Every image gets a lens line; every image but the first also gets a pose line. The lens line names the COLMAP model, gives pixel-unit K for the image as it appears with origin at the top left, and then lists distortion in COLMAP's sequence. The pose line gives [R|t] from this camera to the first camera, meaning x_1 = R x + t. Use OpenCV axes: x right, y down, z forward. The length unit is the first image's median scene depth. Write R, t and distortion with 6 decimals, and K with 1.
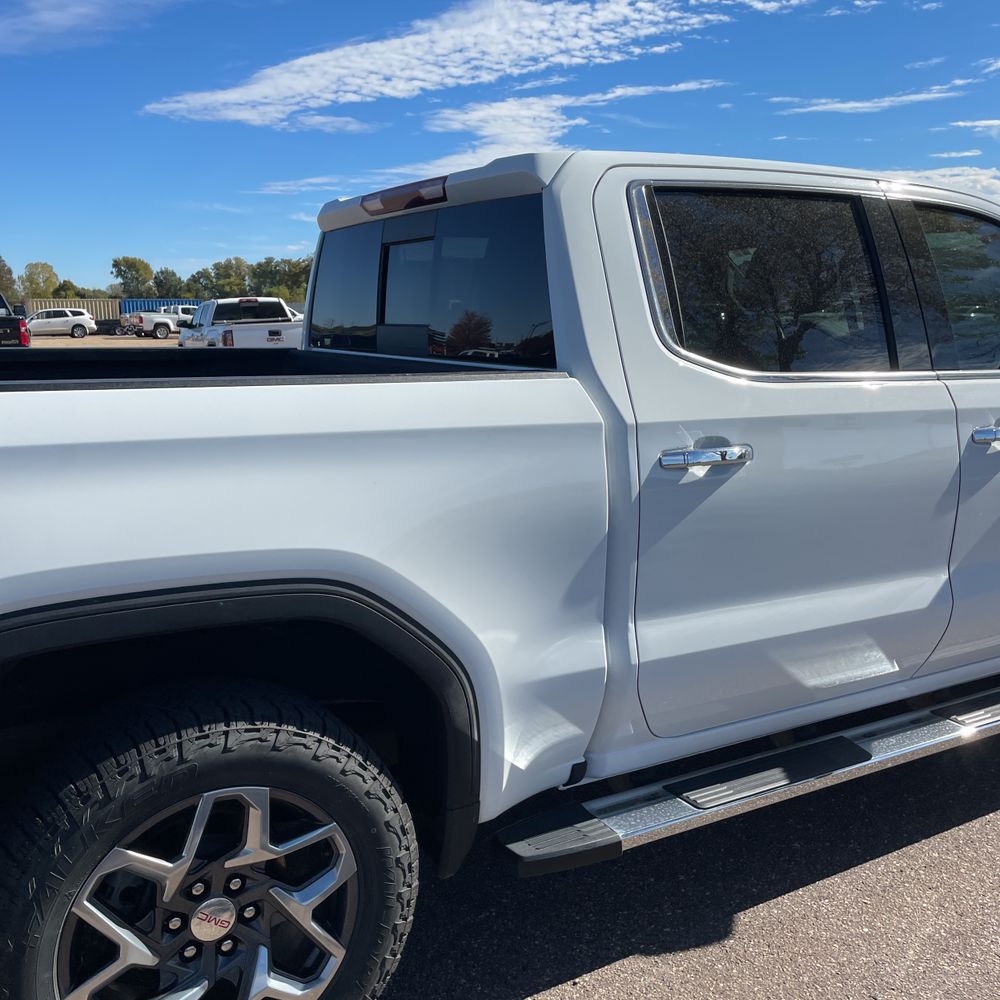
lens RADIAL K [[1016.0, 0, 503.2], [0, 1016.0, 510.1], [0, 0, 1]] dist [0.043296, 0.000000]
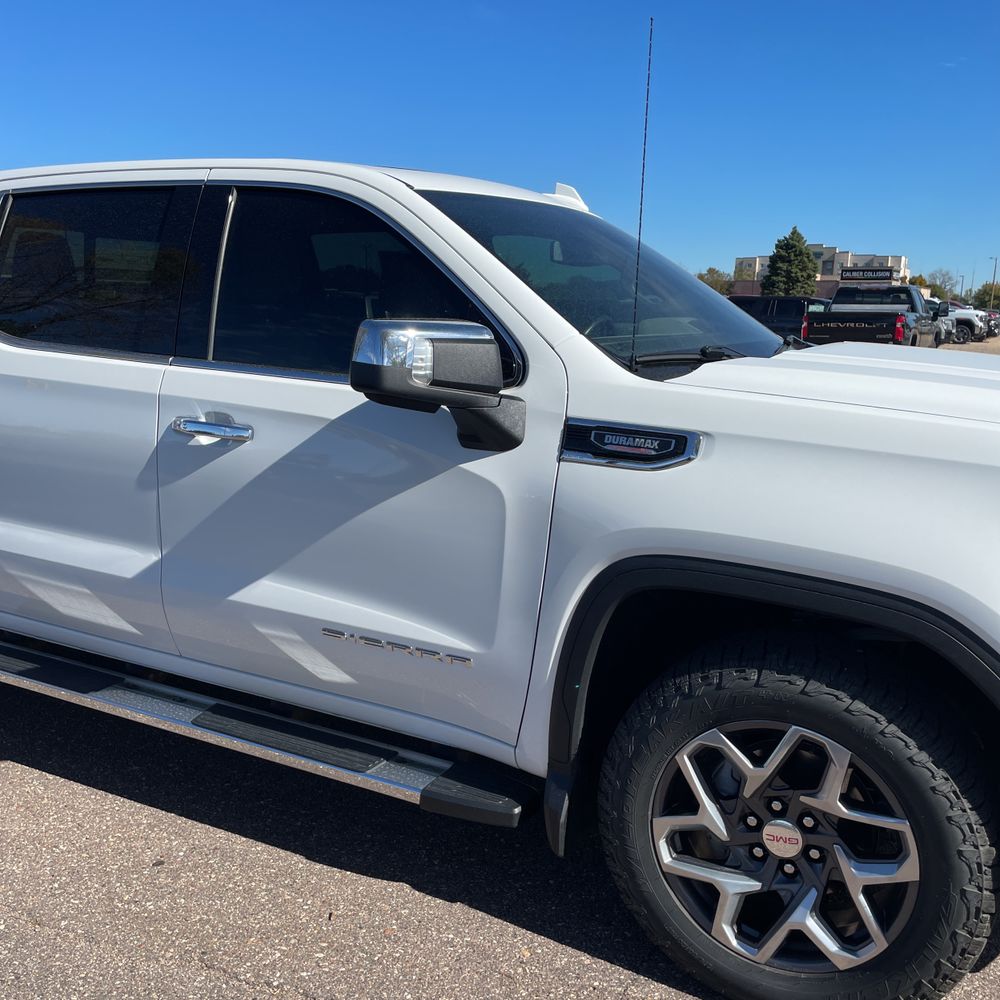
lens RADIAL K [[1016.0, 0, 505.1], [0, 1016.0, 509.7], [0, 0, 1]] dist [0.043296, 0.000000]
pose [[0.541429, 0.189925, -0.819013, 1.470447], [-0.190601, 0.976515, 0.100447, -0.152883], [0.818856, 0.101720, 0.564914, 0.716392]]
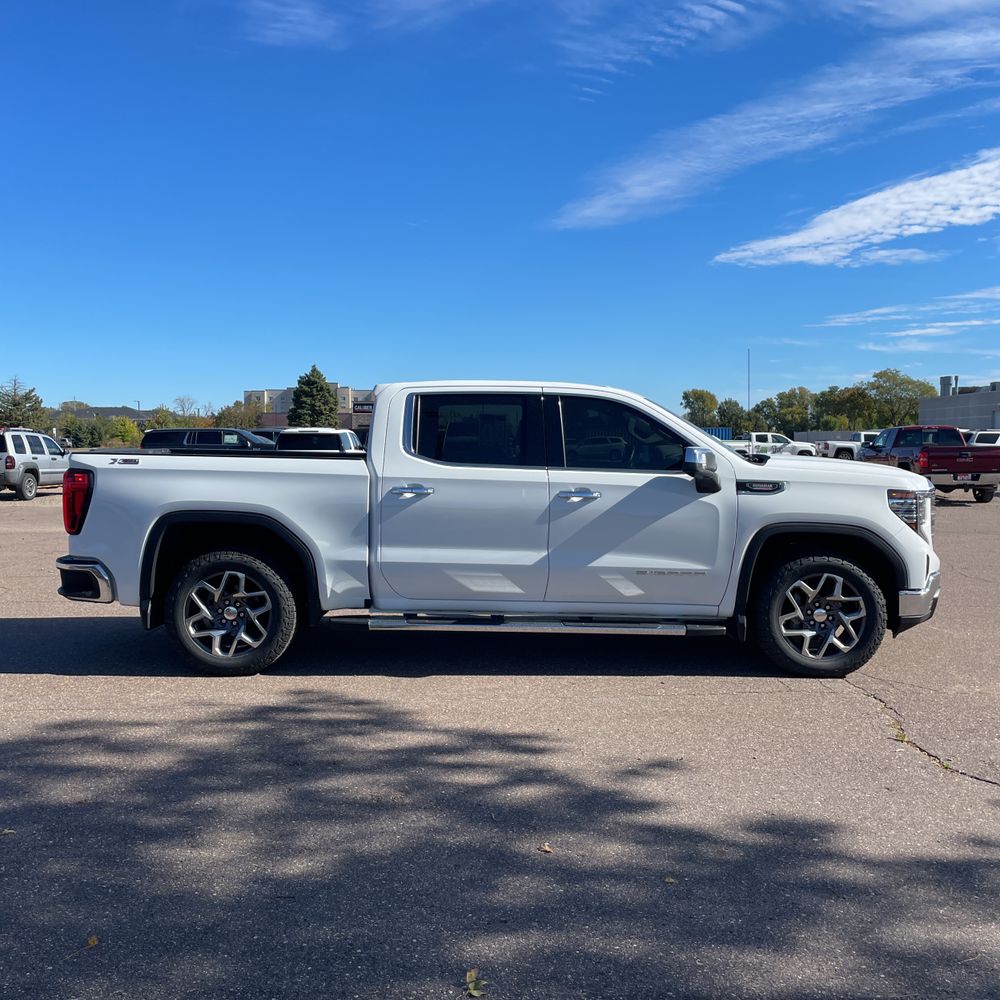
lens RADIAL K [[1016.0, 0, 501.9], [0, 1016.0, 493.1], [0, 0, 1]] dist [0.043296, 0.000000]
pose [[0.864027, 0.039800, -0.501870, 1.522763], [-0.109487, 0.987866, -0.110154, 0.196155], [0.491396, 0.150124, 0.857900, -1.061118]]
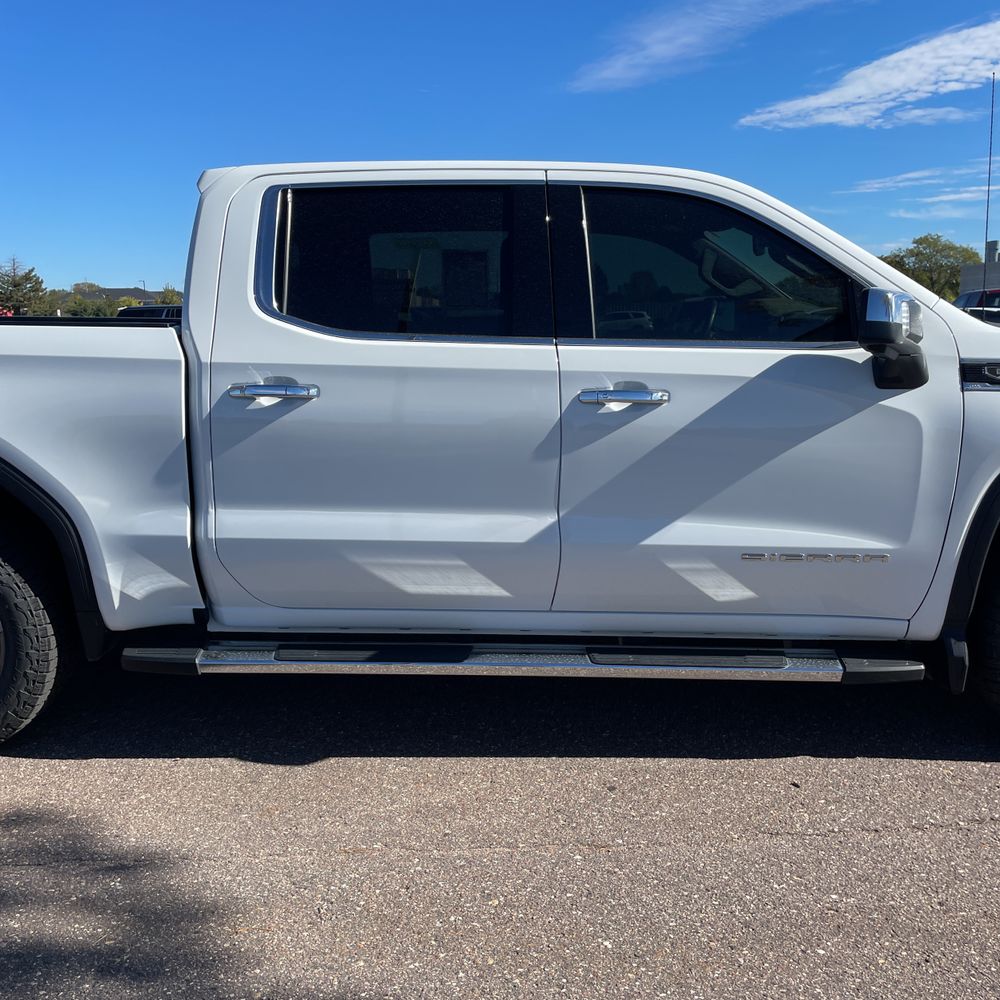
lens RADIAL K [[1016.0, 0, 501.1], [0, 1016.0, 483.8], [0, 0, 1]] dist [0.043296, 0.000000]
pose [[0.855967, 0.086672, -0.509714, 0.965486], [-0.100823, 0.994904, -0.000137, 0.032398], [0.507105, 0.051508, 0.860344, 0.008839]]
